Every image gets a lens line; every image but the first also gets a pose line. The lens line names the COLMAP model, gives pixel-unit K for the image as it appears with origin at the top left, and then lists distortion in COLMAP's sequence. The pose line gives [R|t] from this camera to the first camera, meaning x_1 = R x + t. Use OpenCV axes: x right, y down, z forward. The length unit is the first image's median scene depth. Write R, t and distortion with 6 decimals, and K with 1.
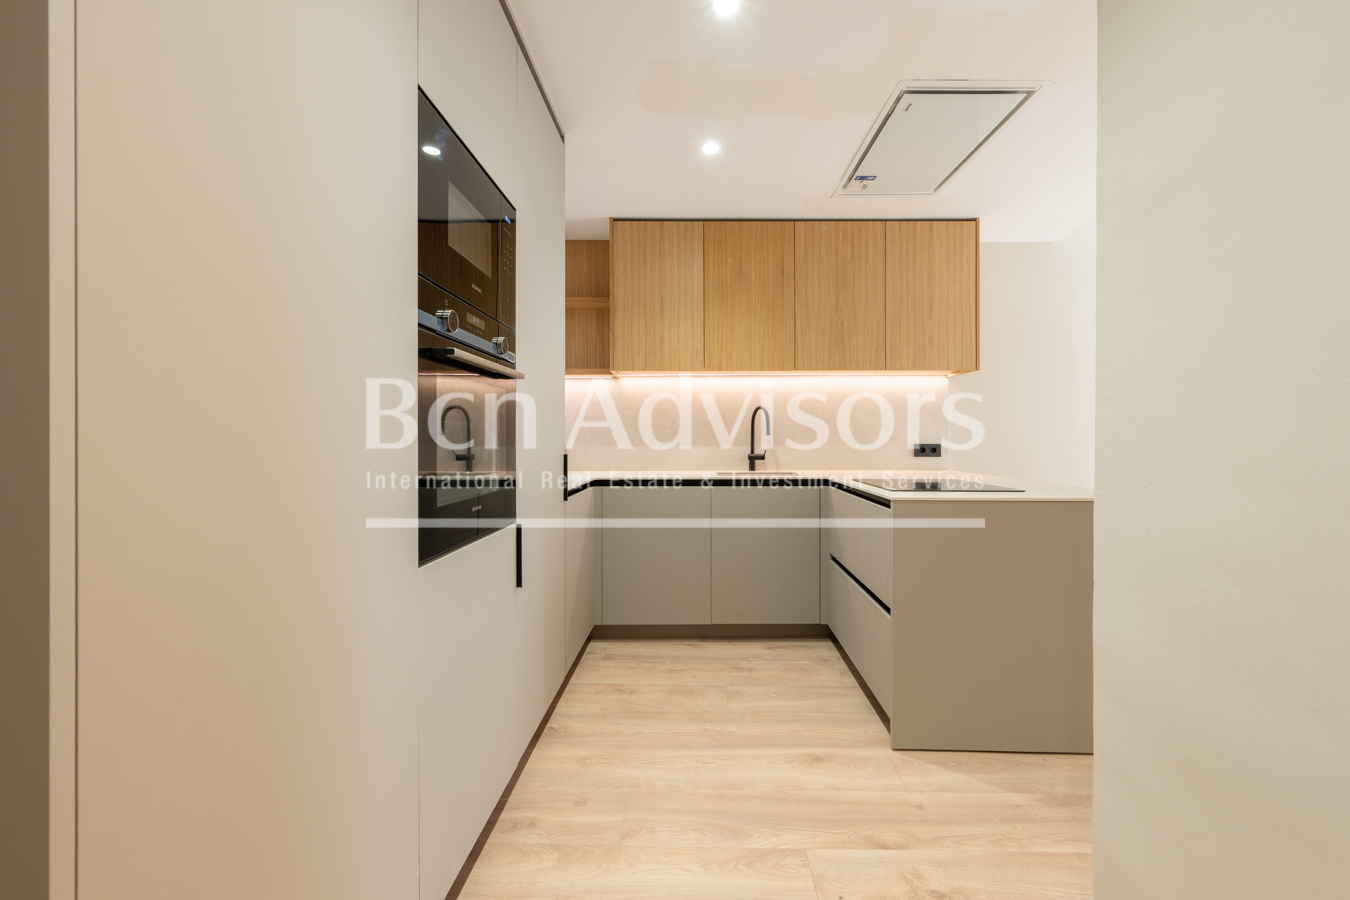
lens RADIAL K [[533.5, 0, 682.0], [0, 533.5, 439.9], [0, 0, 1]] dist [-0.001858, -0.000110]
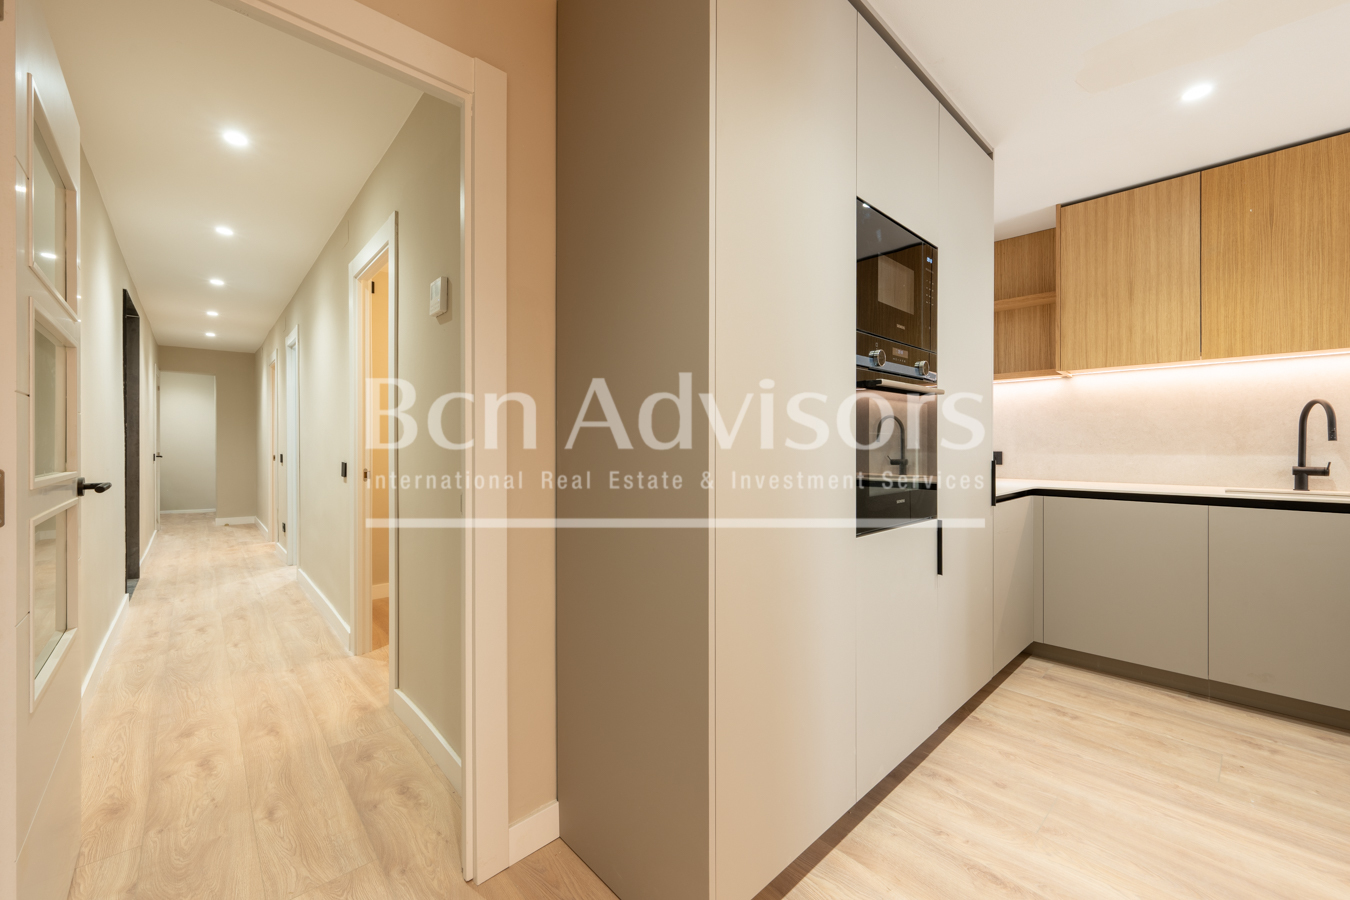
lens RADIAL K [[532.5, 0, 671.7], [0, 532.5, 445.7], [0, 0, 1]] dist [0.001197, 0.000698]
pose [[0.698086, 0.002188, -0.716011, 0.072752], [-0.001845, 0.999998, 0.001257, -0.001742], [0.716012, 0.000444, 0.698088, -0.139905]]
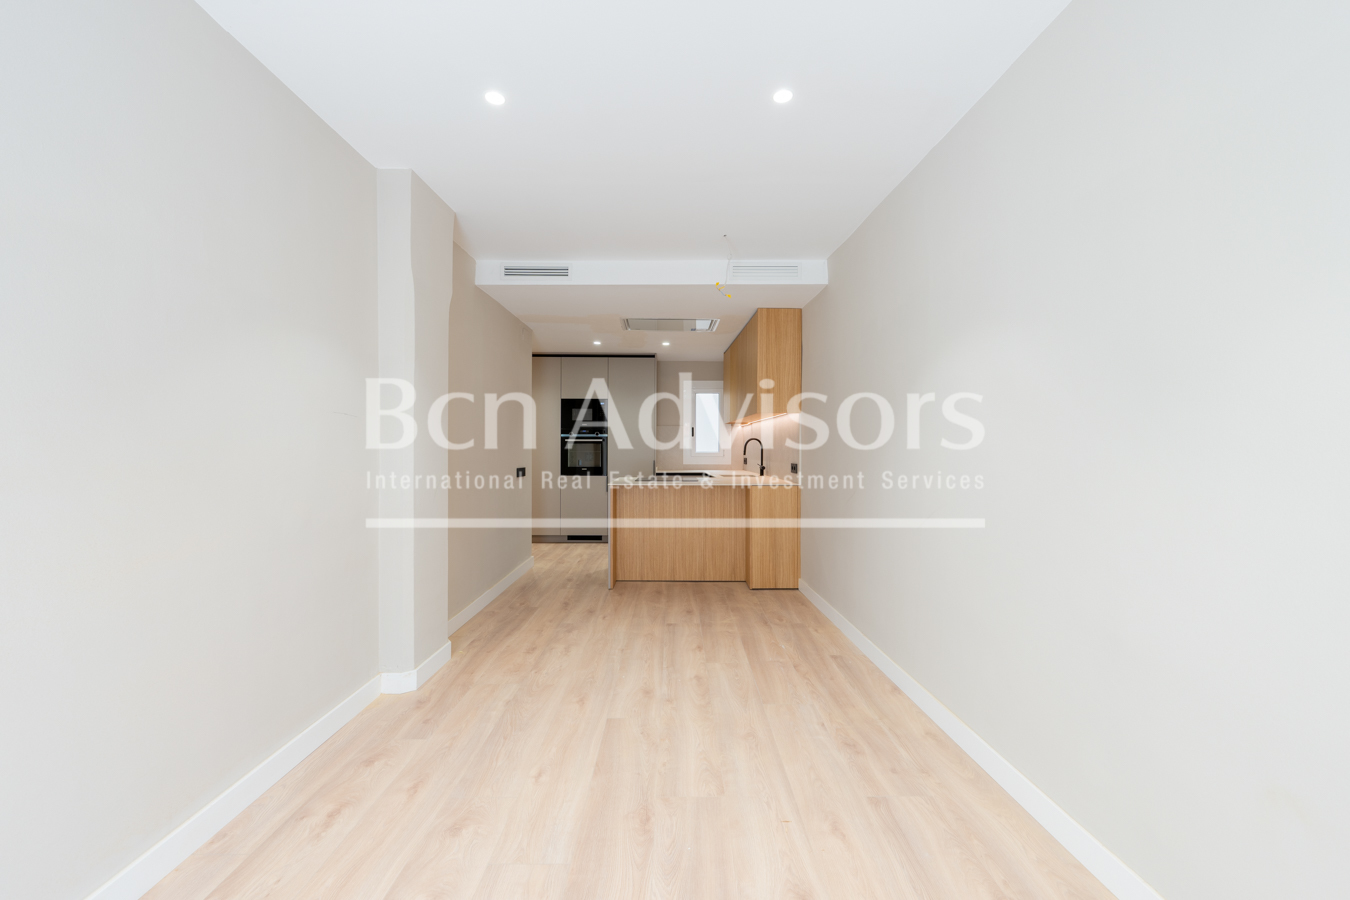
lens RADIAL K [[509.5, 0, 675.0], [0, 509.5, 450.0], [0, 0, 1]] dist [-0.000128, 0.000066]
pose [[0.042364, 0.008267, -0.999068, 2.314703], [-0.004636, 0.999957, 0.008078, -0.048505], [0.999091, 0.004290, 0.042400, 0.863833]]
